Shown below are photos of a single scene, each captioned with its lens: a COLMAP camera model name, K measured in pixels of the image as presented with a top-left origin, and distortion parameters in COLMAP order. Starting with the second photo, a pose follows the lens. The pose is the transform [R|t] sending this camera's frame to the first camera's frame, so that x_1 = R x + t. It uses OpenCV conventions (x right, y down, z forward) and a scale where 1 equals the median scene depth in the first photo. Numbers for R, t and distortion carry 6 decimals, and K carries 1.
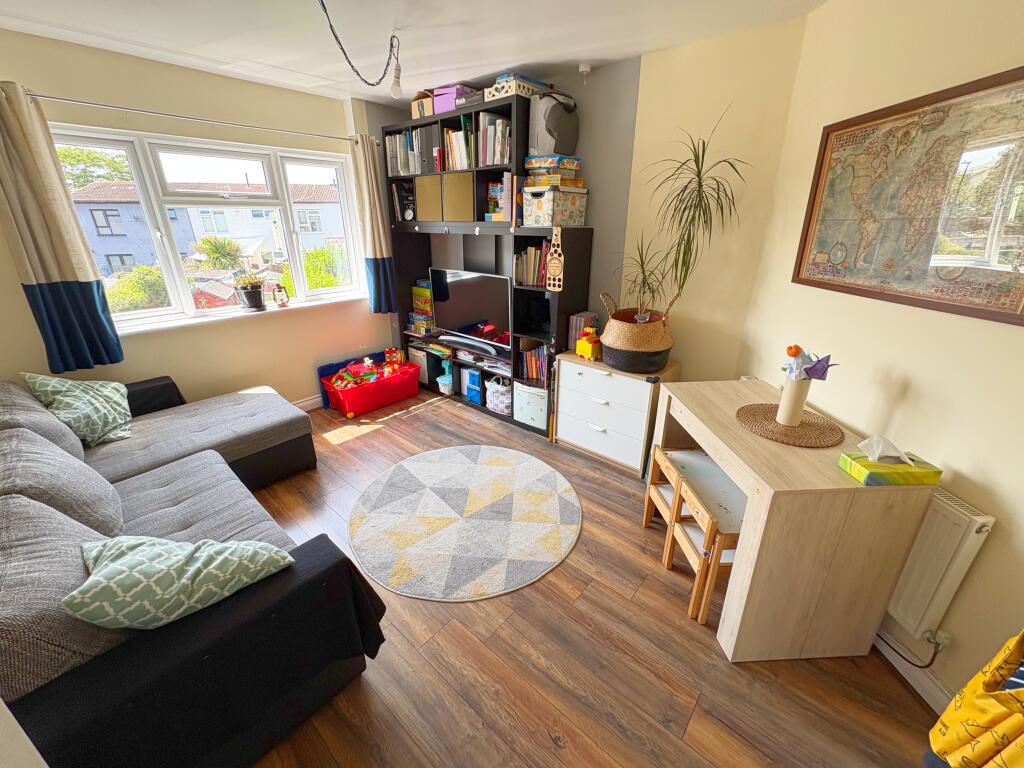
lens RADIAL K [[408.7, 0, 508.9], [0, 408.7, 383.4], [0, 0, 1]] dist [-0.000072, -0.000190]
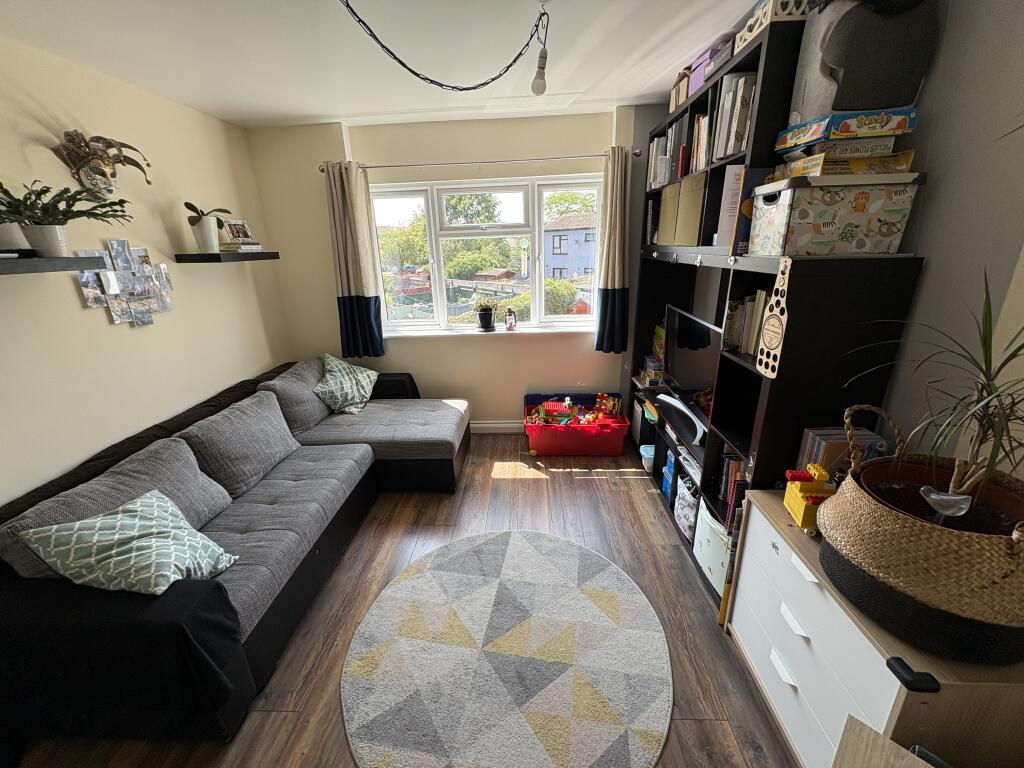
lens RADIAL K [[408.7, 0, 508.9], [0, 408.7, 383.4], [0, 0, 1]] dist [-0.000072, -0.000190]
pose [[0.625073, 0.232348, -0.745184, 0.307210], [-0.259669, 0.962193, 0.082197, -0.177458], [0.736109, 0.142122, 0.661774, 0.415559]]
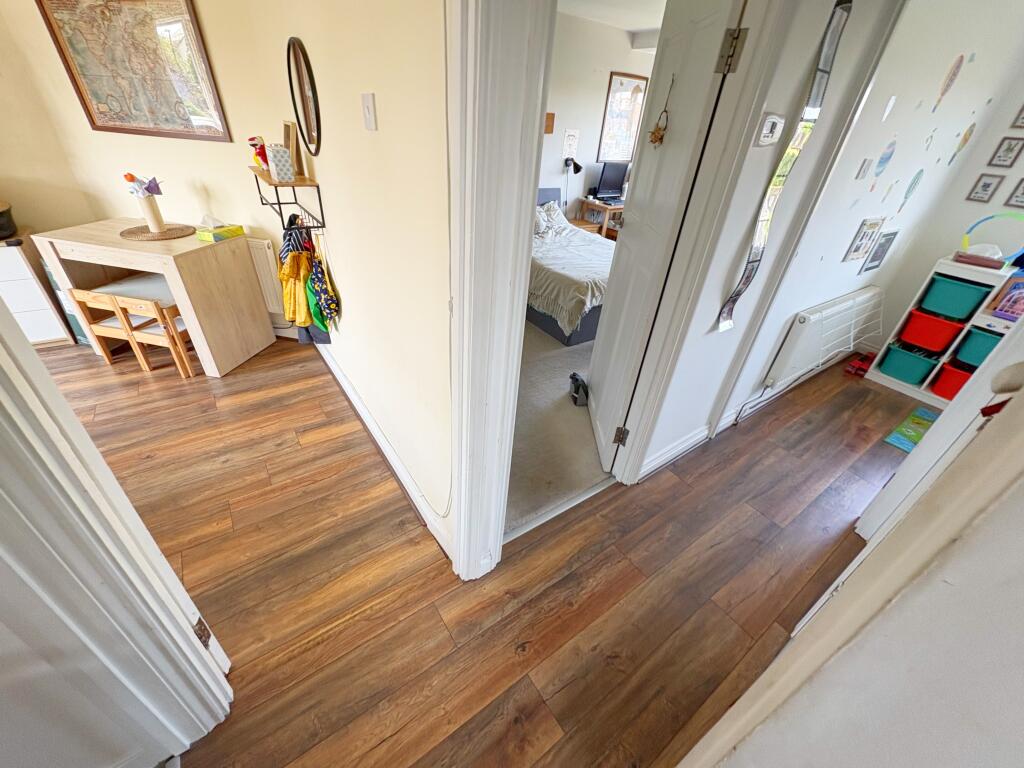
lens RADIAL K [[408.7, 0, 508.9], [0, 408.7, 383.4], [0, 0, 1]] dist [-0.000072, -0.000190]
pose [[0.237222, -0.510171, 0.826711, -0.338015], [0.290023, 0.849386, 0.440943, 0.177291], [-0.927153, 0.135164, 0.349455, -0.400487]]
